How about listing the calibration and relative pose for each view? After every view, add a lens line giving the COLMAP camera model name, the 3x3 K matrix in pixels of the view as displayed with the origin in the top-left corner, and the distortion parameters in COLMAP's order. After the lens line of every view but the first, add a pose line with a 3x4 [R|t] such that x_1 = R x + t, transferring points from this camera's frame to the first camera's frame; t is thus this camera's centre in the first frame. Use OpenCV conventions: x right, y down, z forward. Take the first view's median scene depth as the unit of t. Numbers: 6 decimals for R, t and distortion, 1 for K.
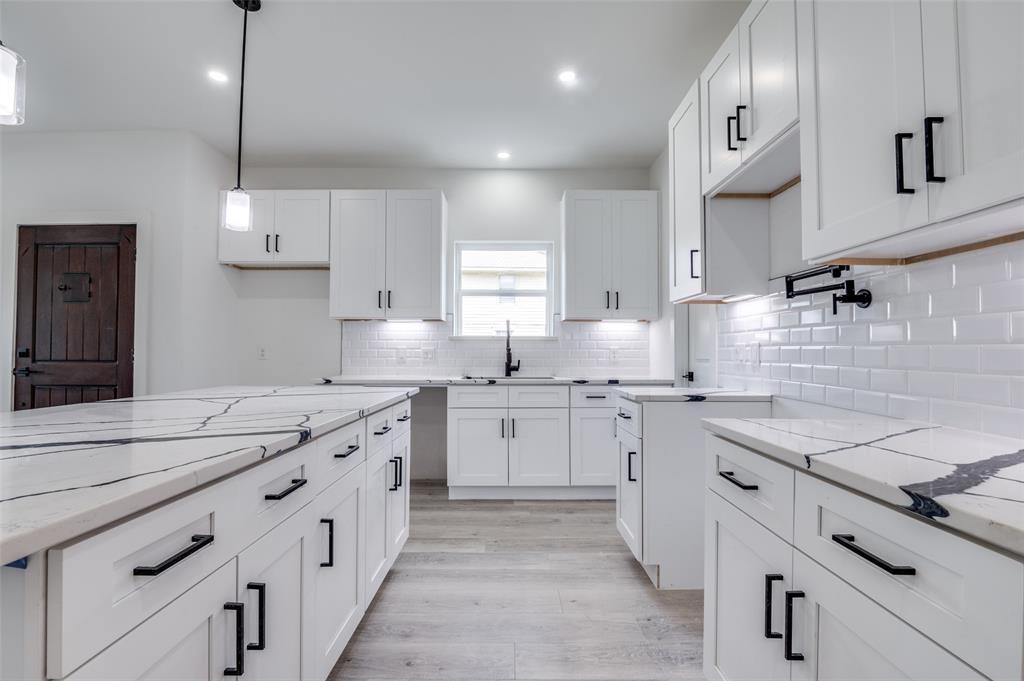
lens RADIAL K [[469.3, 0, 510.3], [0, 469.3, 341.0], [0, 0, 1]] dist [-0.005050, -0.013146]
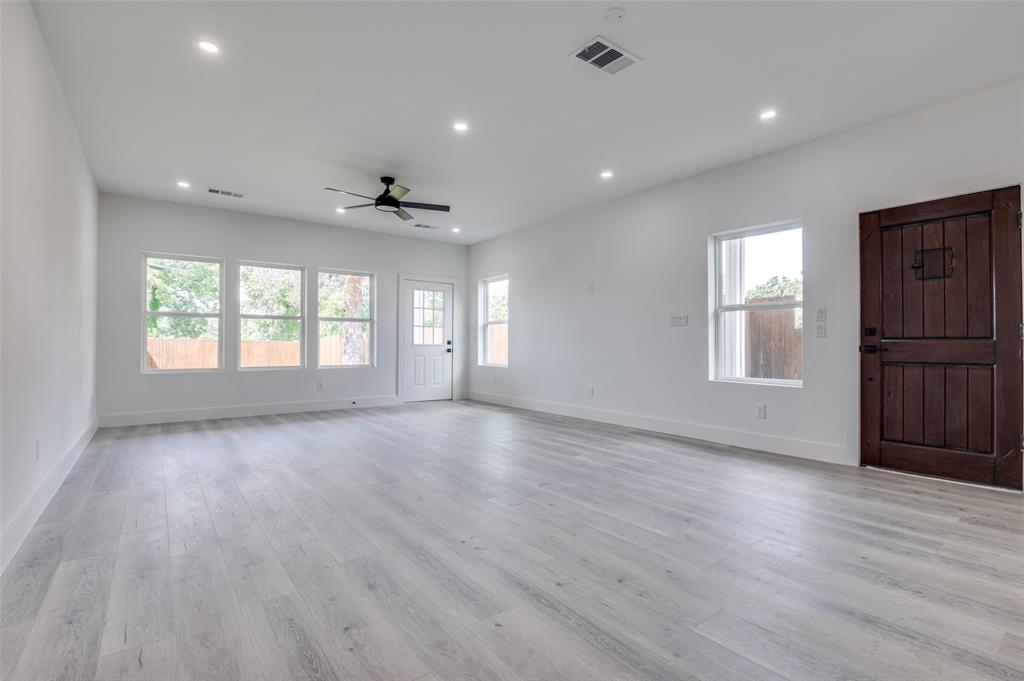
lens RADIAL K [[469.3, 0, 510.3], [0, 469.3, 341.0], [0, 0, 1]] dist [-0.005050, -0.013146]
pose [[0.602315, -0.005610, -0.798239, -0.693909], [0.018207, 0.999812, 0.006711, 0.025731], [0.798051, -0.018575, 0.602304, -0.322345]]
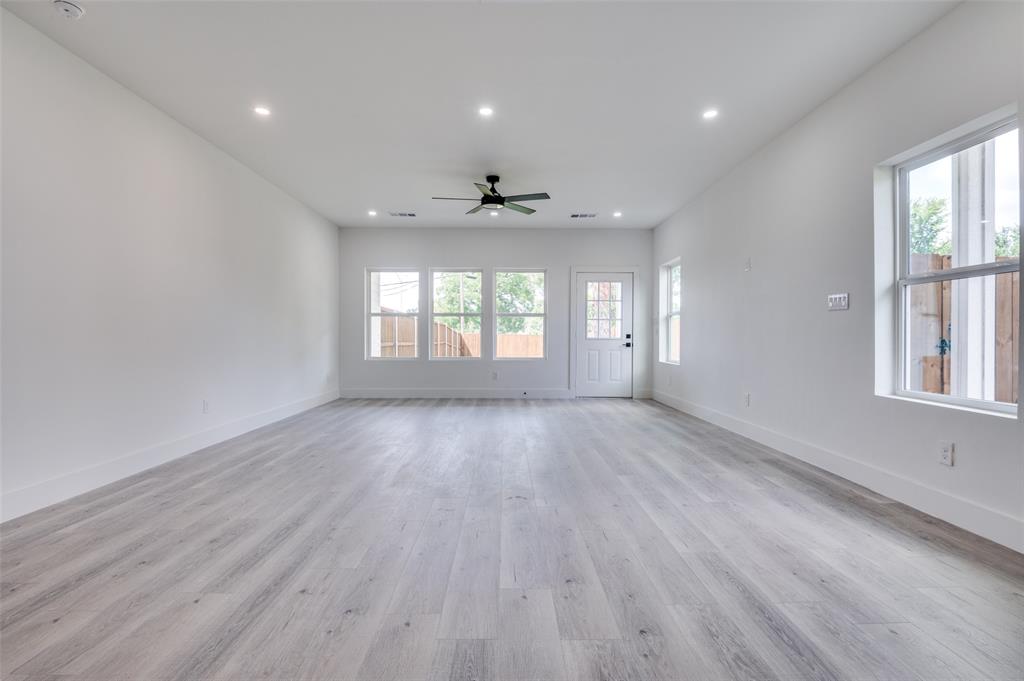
lens RADIAL K [[469.3, 0, 510.3], [0, 469.3, 341.0], [0, 0, 1]] dist [-0.005050, -0.013146]
pose [[0.008371, 0.006065, -0.999947, -0.578174], [0.021915, 0.999740, 0.006247, 0.040124], [0.999725, -0.021966, 0.008236, 0.293932]]
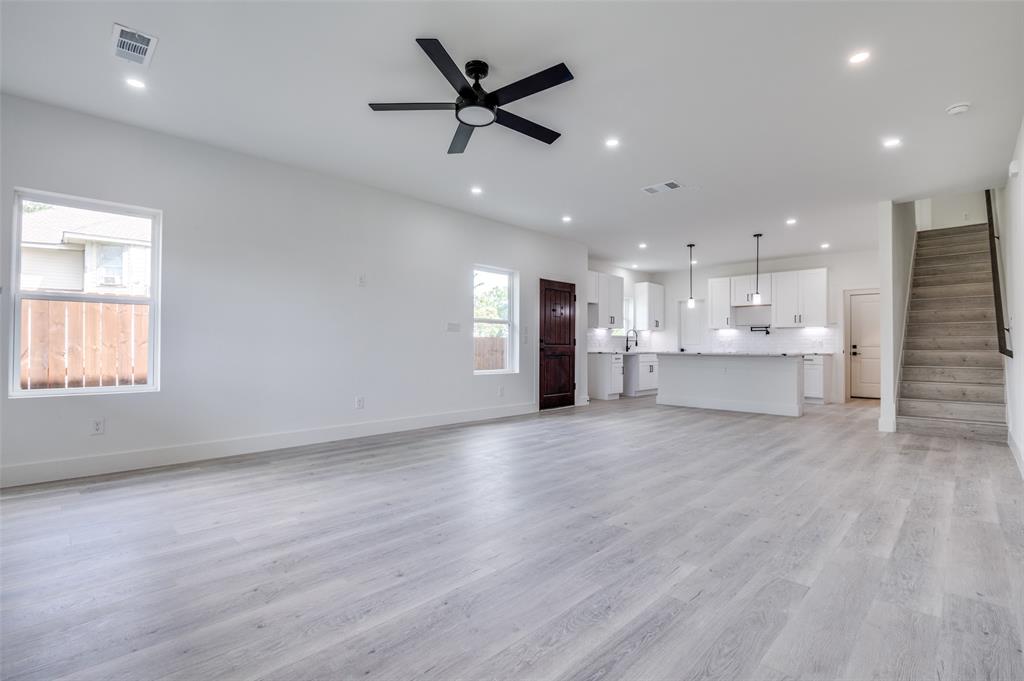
lens RADIAL K [[469.3, 0, 510.3], [0, 469.3, 341.0], [0, 0, 1]] dist [-0.005050, -0.013146]
pose [[0.704988, 0.010020, 0.709148, -2.648314], [-0.019992, 0.999784, 0.005748, 0.019301], [-0.708937, -0.018230, 0.705036, -0.394862]]
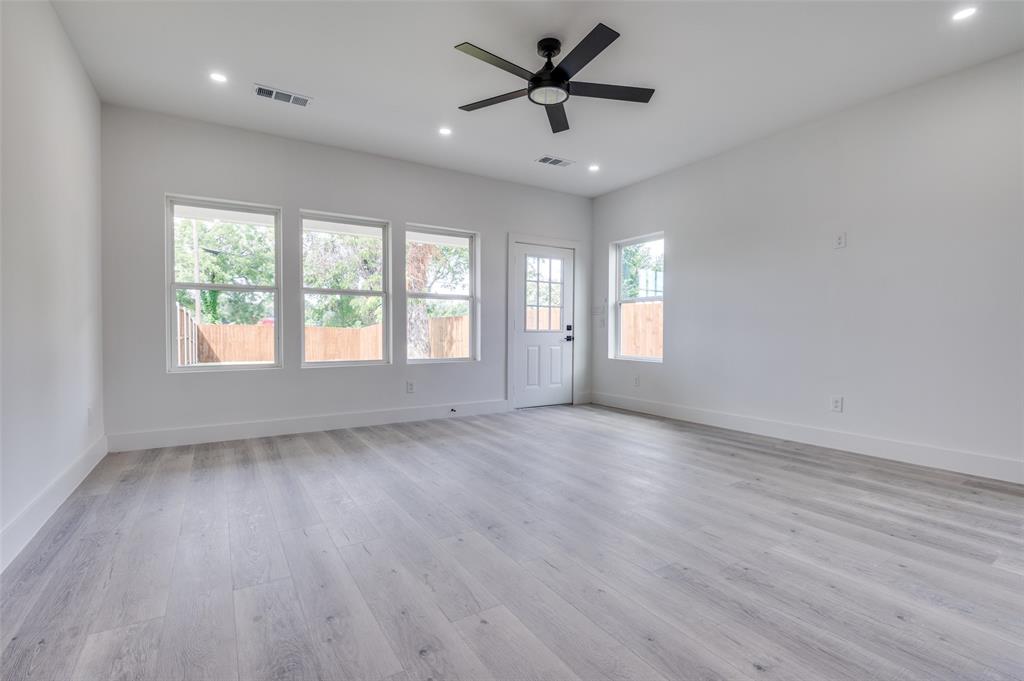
lens RADIAL K [[469.3, 0, 510.3], [0, 469.3, 341.0], [0, 0, 1]] dist [-0.005050, -0.013146]
pose [[0.526586, 0.018573, -0.849919, -1.393158], [0.019348, 0.999241, 0.033823, 0.029260], [0.849902, -0.034255, 0.525827, -0.261207]]
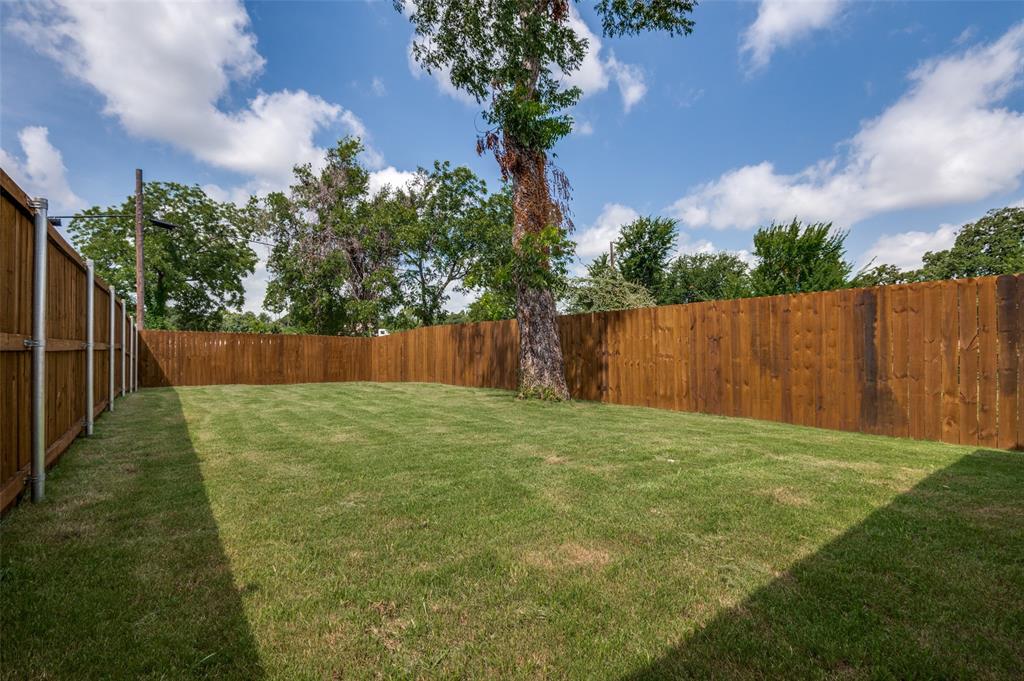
lens RADIAL K [[469.3, 0, 510.3], [0, 469.3, 341.0], [0, 0, 1]] dist [-0.005050, -0.013146]
pose [[0.594457, -0.007039, -0.804097, -3.453440], [0.018524, 0.999816, 0.004942, 0.072043], [0.803914, -0.017833, 0.594478, -0.325162]]
